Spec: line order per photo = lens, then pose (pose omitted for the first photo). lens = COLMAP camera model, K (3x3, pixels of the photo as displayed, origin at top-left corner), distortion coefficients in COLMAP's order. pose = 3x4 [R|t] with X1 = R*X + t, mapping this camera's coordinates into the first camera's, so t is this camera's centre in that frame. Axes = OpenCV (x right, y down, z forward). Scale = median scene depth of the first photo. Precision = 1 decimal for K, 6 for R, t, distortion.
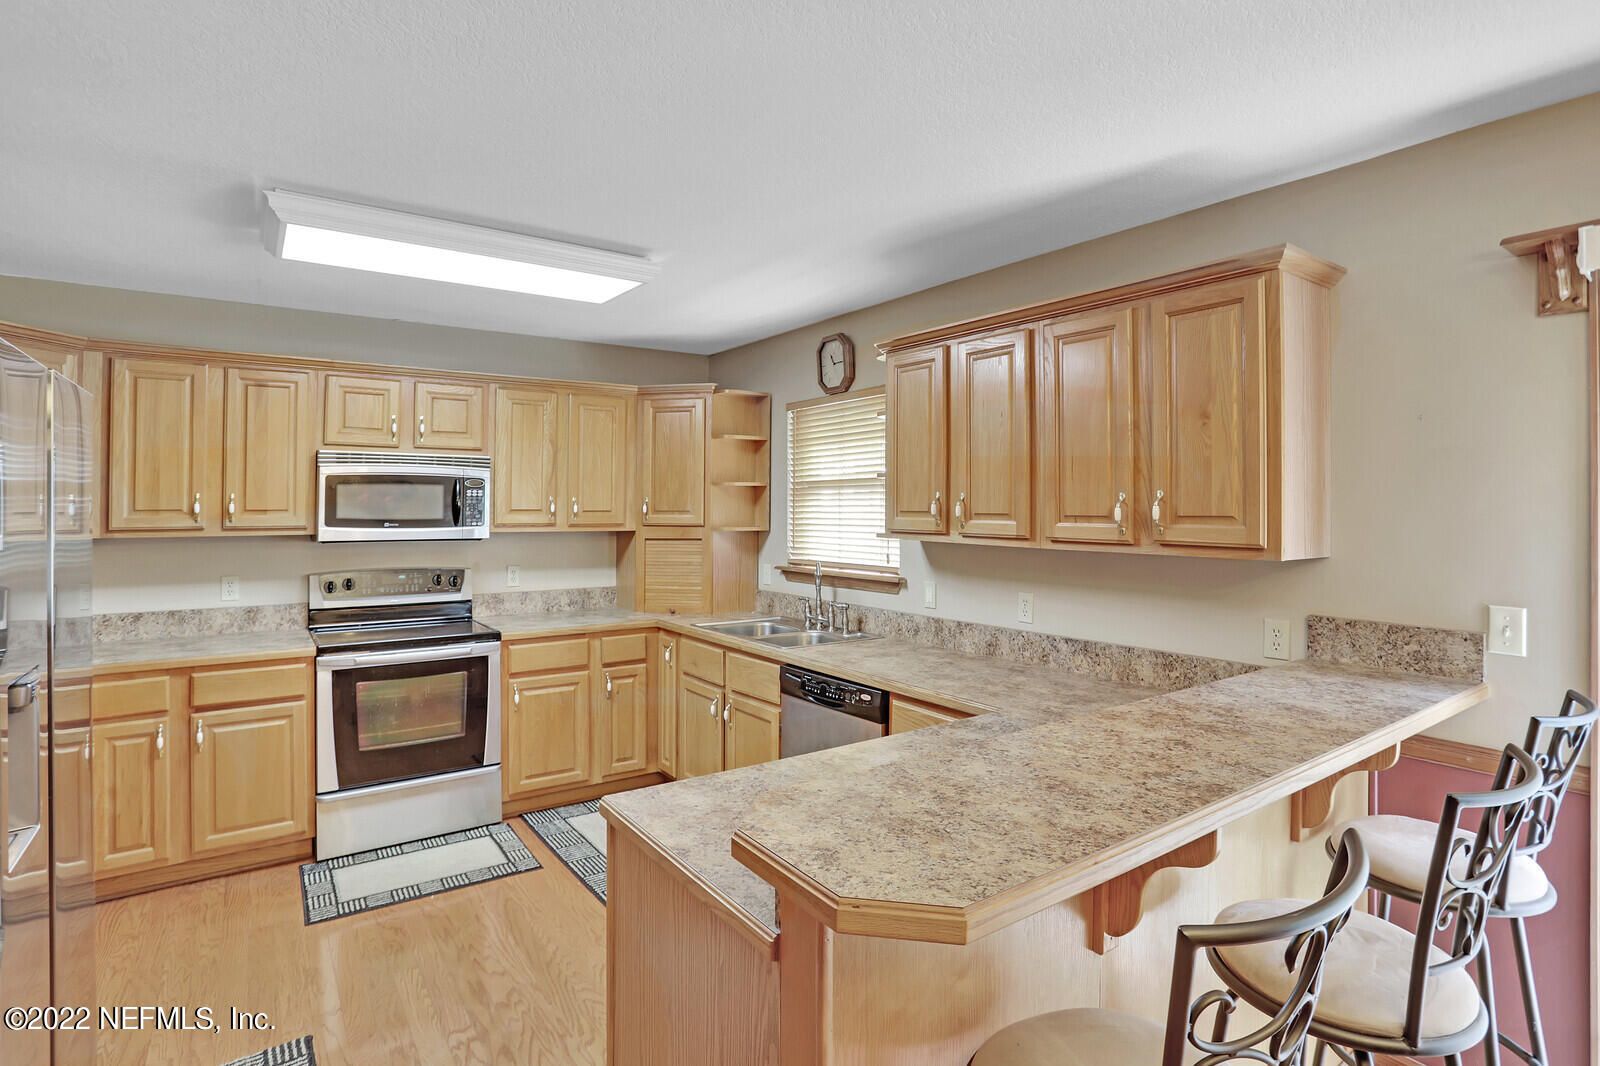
lens RADIAL K [[817.8, 0, 789.6], [0, 817.8, 496.1], [0, 0, 1]] dist [-0.056721, 0.010314]
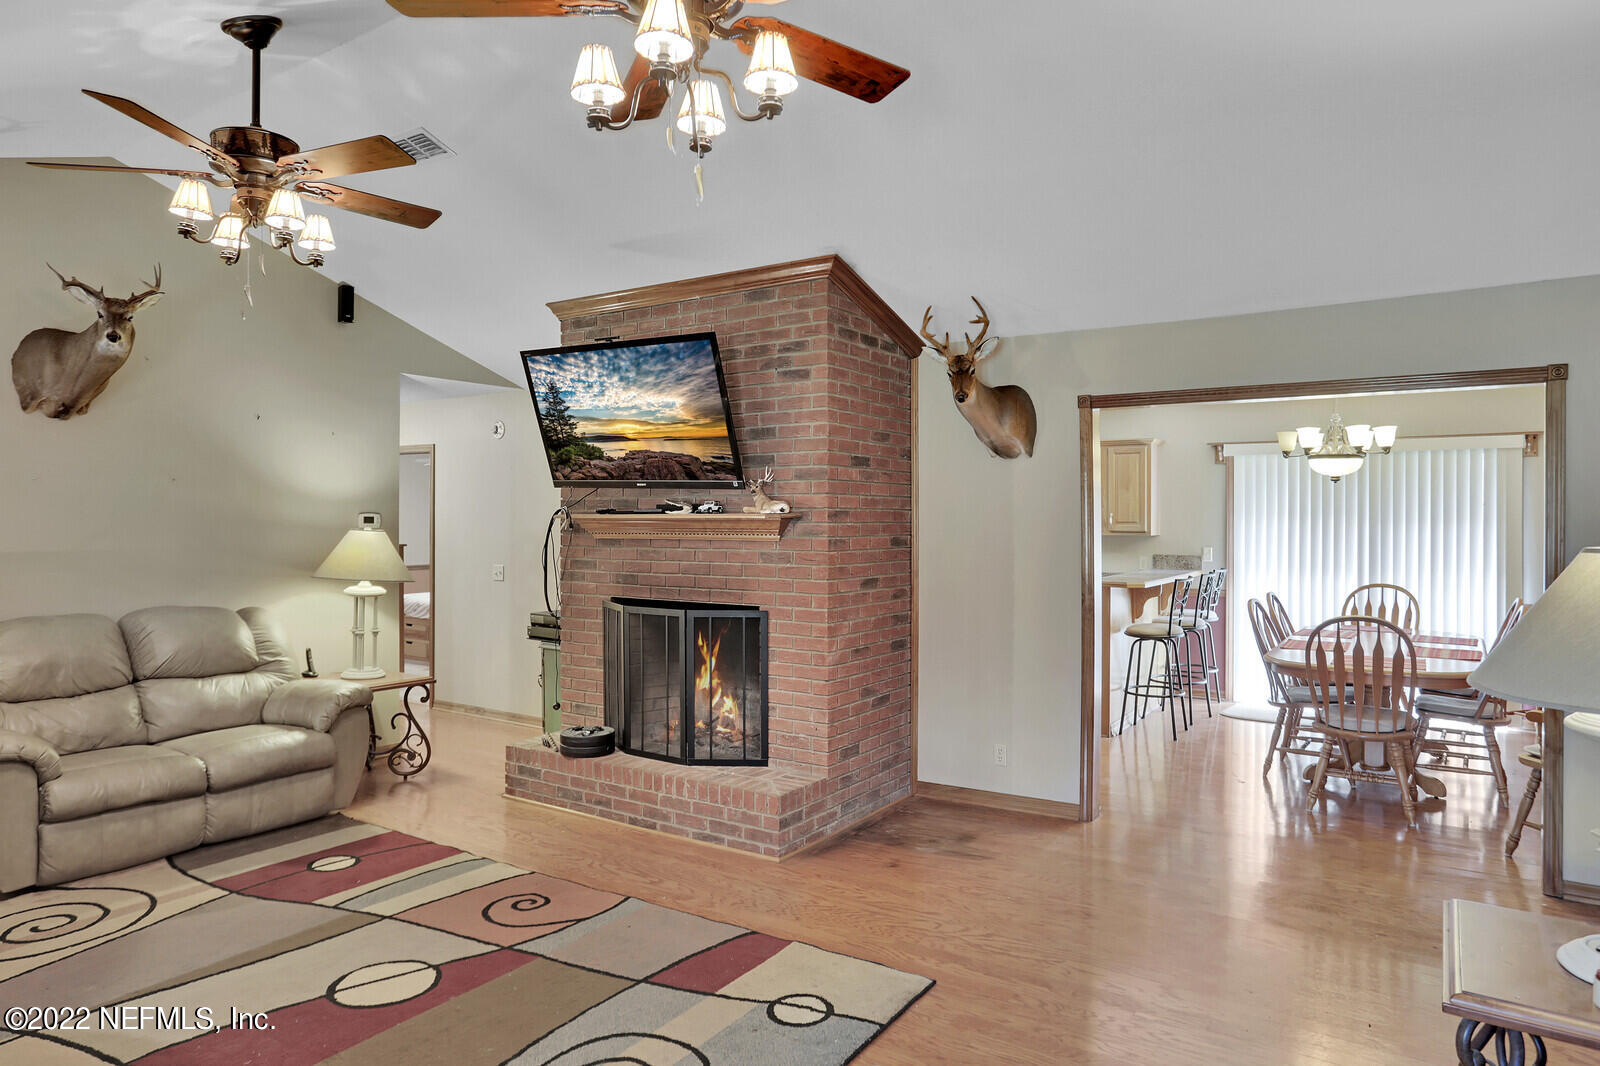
lens RADIAL K [[992.8, 0, 832.2], [0, 992.8, 537.2], [0, 0, 1]] dist [0.001980, 0.007201]
pose [[0.920085, -0.010195, 0.391585, -1.158522], [-0.002166, 0.999514, 0.031113, -0.018021], [-0.391712, -0.029475, 0.919616, -1.185298]]
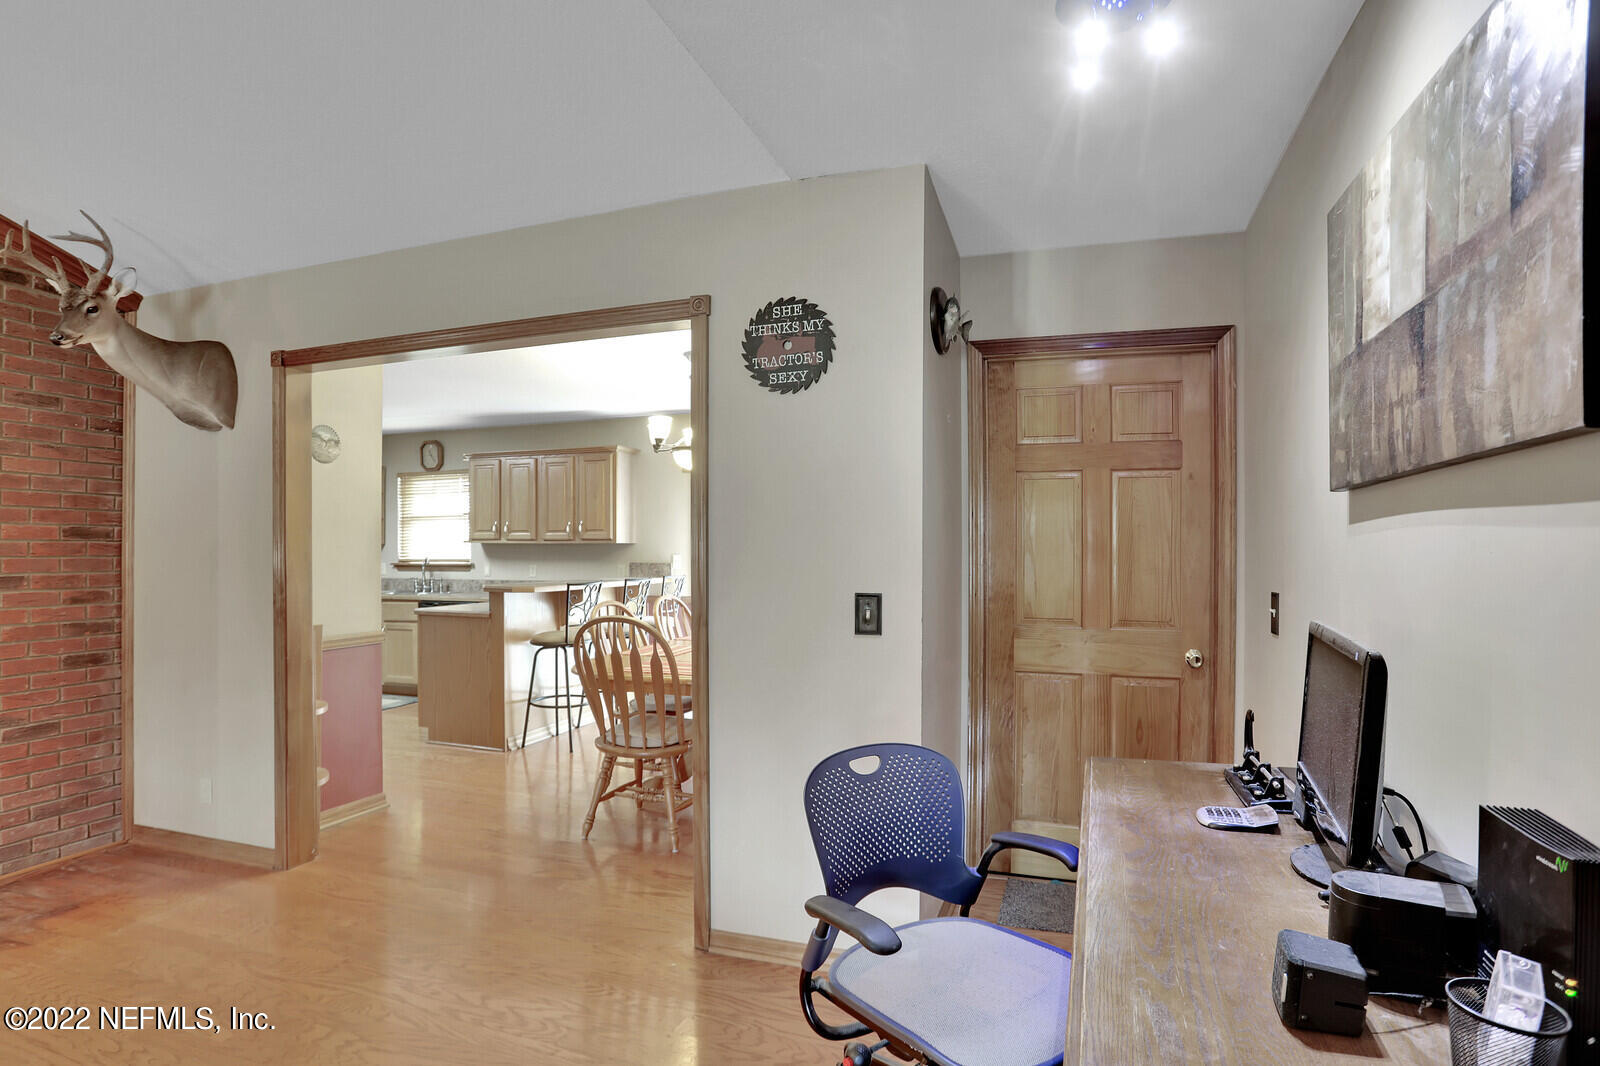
lens RADIAL K [[817.8, 0, 800.6], [0, 817.8, 561.1], [0, 0, 1]] dist [-0.056721, 0.010314]
pose [[0.809063, -0.009082, 0.587652, -0.389933], [-0.006954, 0.999663, 0.025023, 0.035810], [-0.587681, -0.024332, 0.808727, -1.139914]]
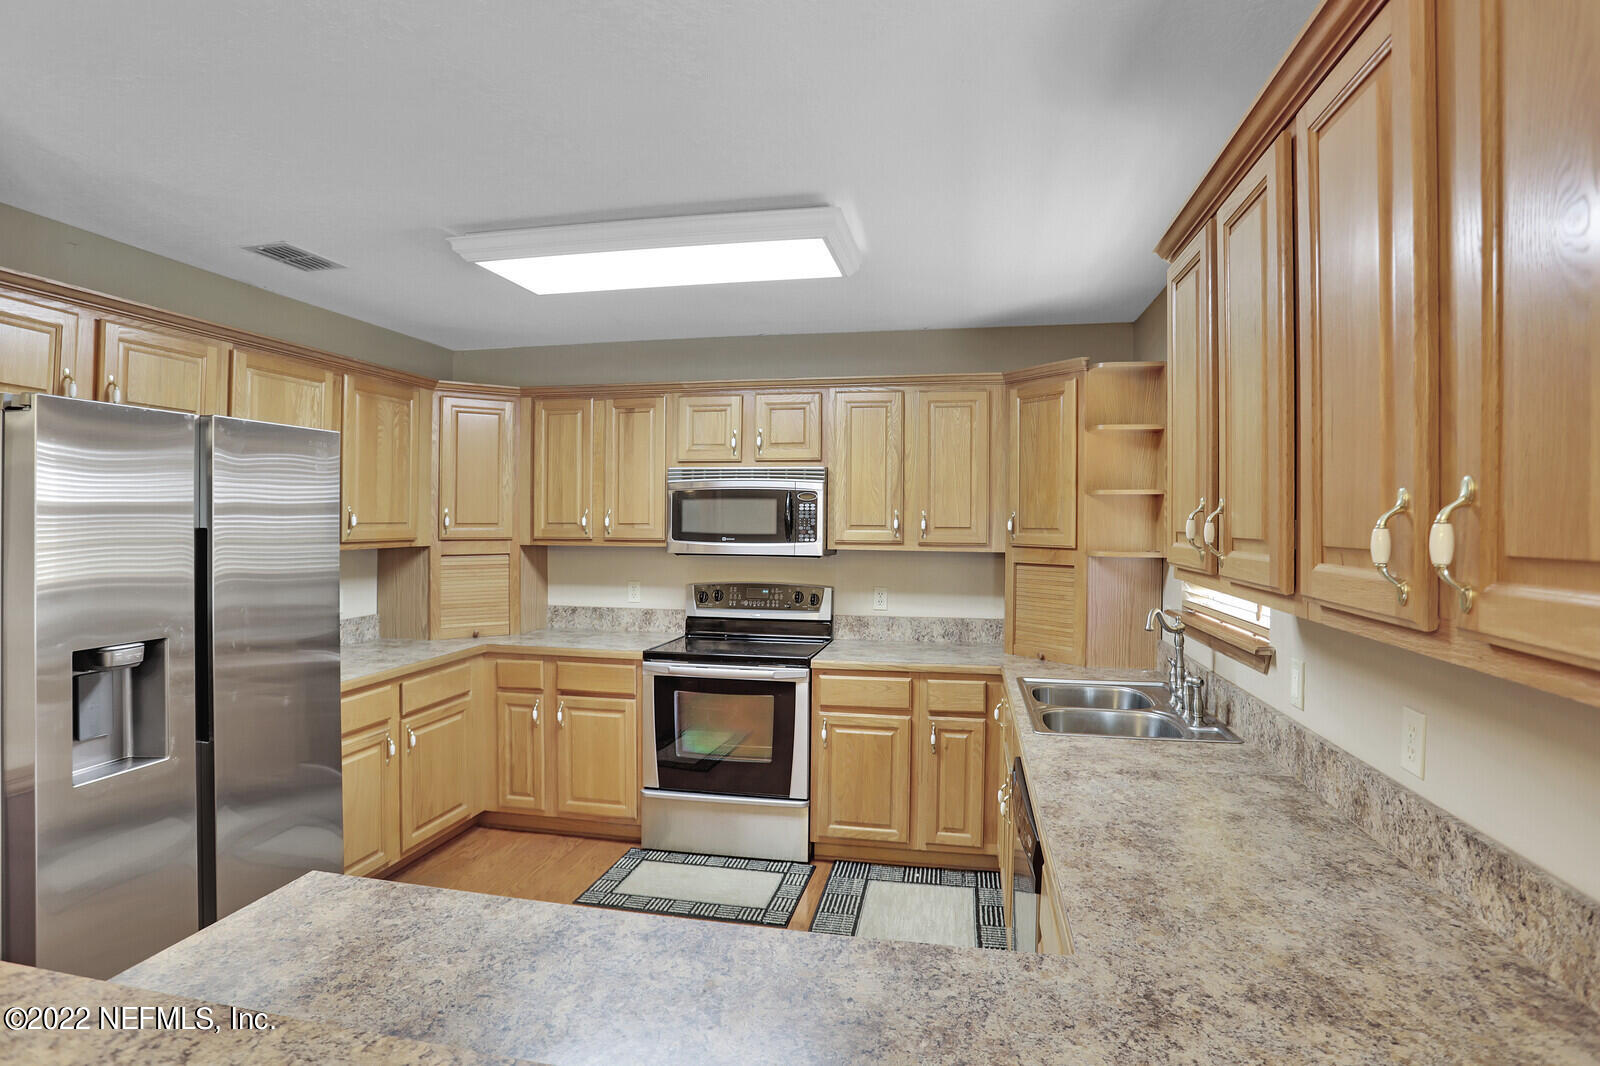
lens RADIAL K [[817.8, 0, 801.1], [0, 817.8, 531.6], [0, 0, 1]] dist [-0.056721, 0.010314]
pose [[0.690141, 0.013621, -0.723546, 0.306440], [0.002229, 0.999778, 0.020947, 0.005008], [0.723671, -0.016070, 0.689958, 0.358127]]
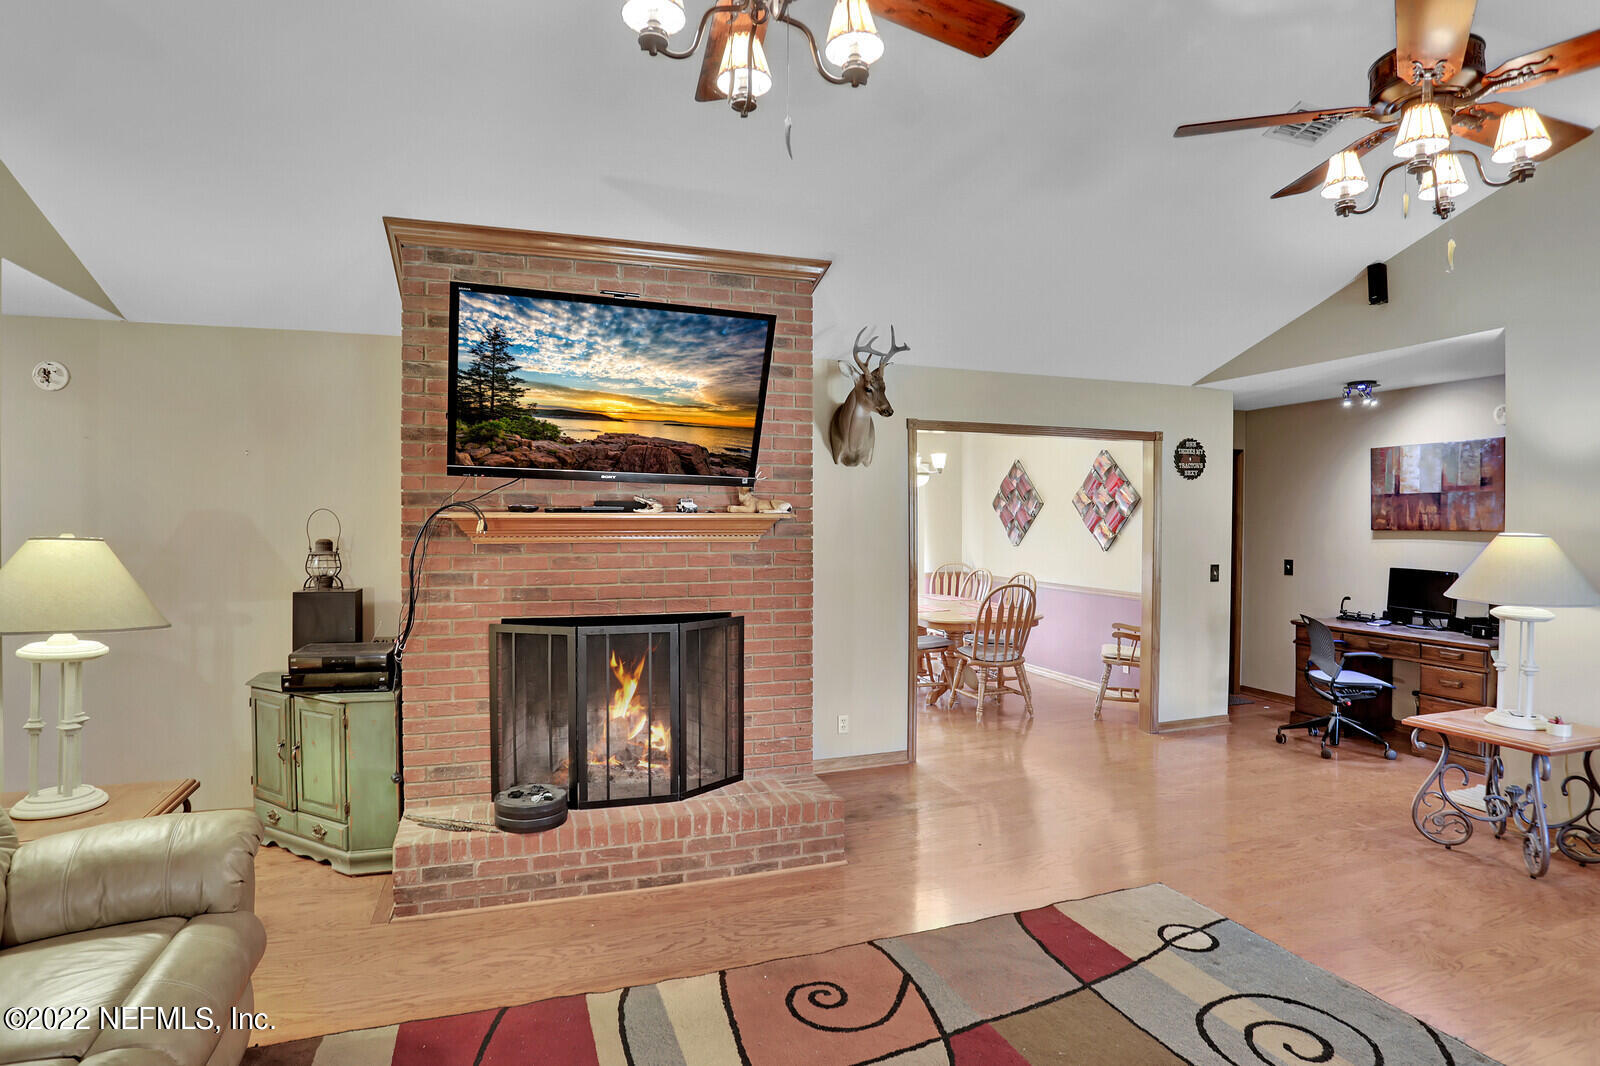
lens RADIAL K [[817.8, 0, 804.2], [0, 817.8, 542.3], [0, 0, 1]] dist [-0.056721, 0.010314]
pose [[0.253474, -0.026264, 0.966986, -1.699425], [-0.014240, 0.999422, 0.030878, -0.003929], [-0.967237, -0.021596, 0.252953, -0.256495]]
